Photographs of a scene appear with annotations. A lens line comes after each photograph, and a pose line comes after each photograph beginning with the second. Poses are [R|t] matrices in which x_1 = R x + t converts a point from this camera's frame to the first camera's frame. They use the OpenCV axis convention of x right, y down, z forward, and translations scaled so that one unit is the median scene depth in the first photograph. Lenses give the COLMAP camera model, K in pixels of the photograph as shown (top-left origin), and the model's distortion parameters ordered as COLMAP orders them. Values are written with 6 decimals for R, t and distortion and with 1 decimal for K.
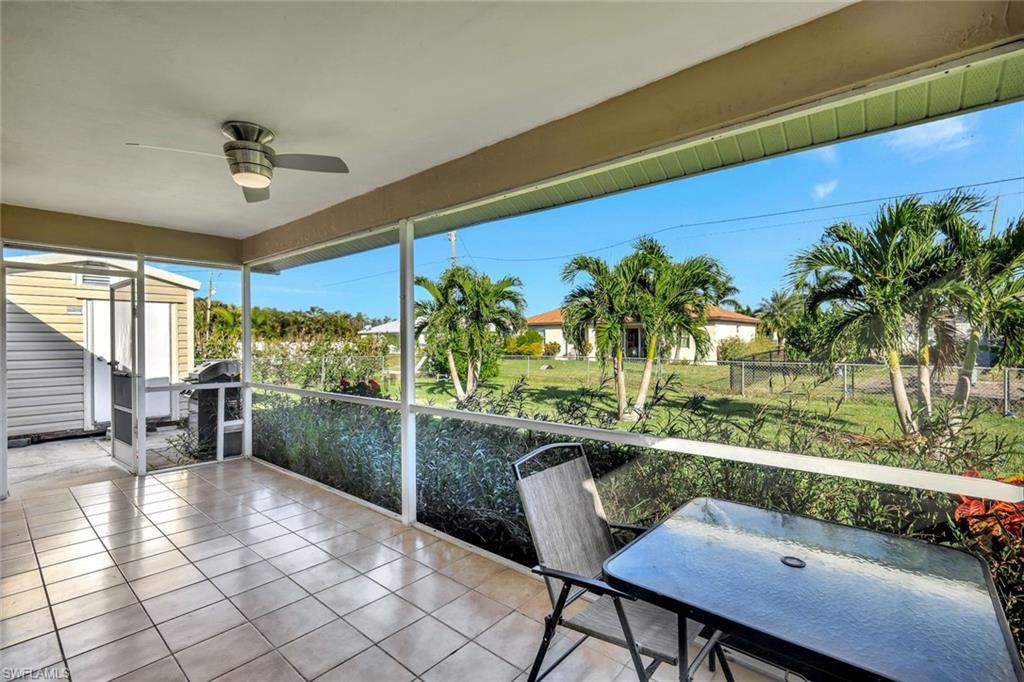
lens RADIAL K [[451.6, 0, 508.1], [0, 451.6, 340.1], [0, 0, 1]] dist [0.006382, -0.000090]
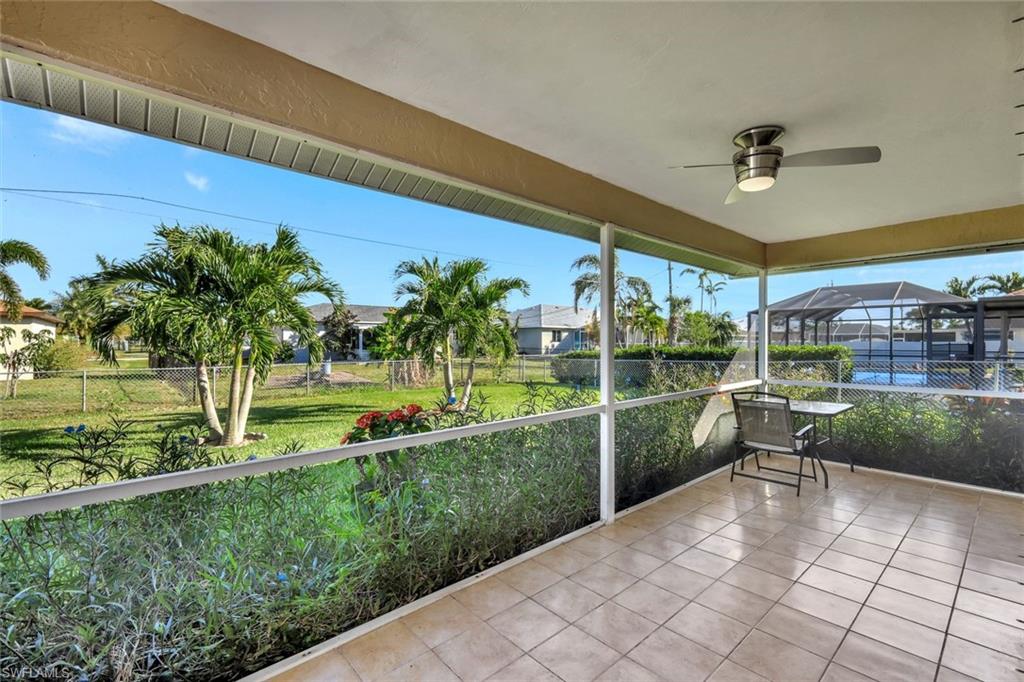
lens RADIAL K [[451.6, 0, 506.7], [0, 451.6, 345.0], [0, 0, 1]] dist [0.006382, -0.000090]
pose [[0.130741, 0.016463, 0.991280, -1.234614], [0.004687, 0.999841, -0.017223, 0.024291], [-0.991405, 0.006898, 0.130643, 1.065185]]
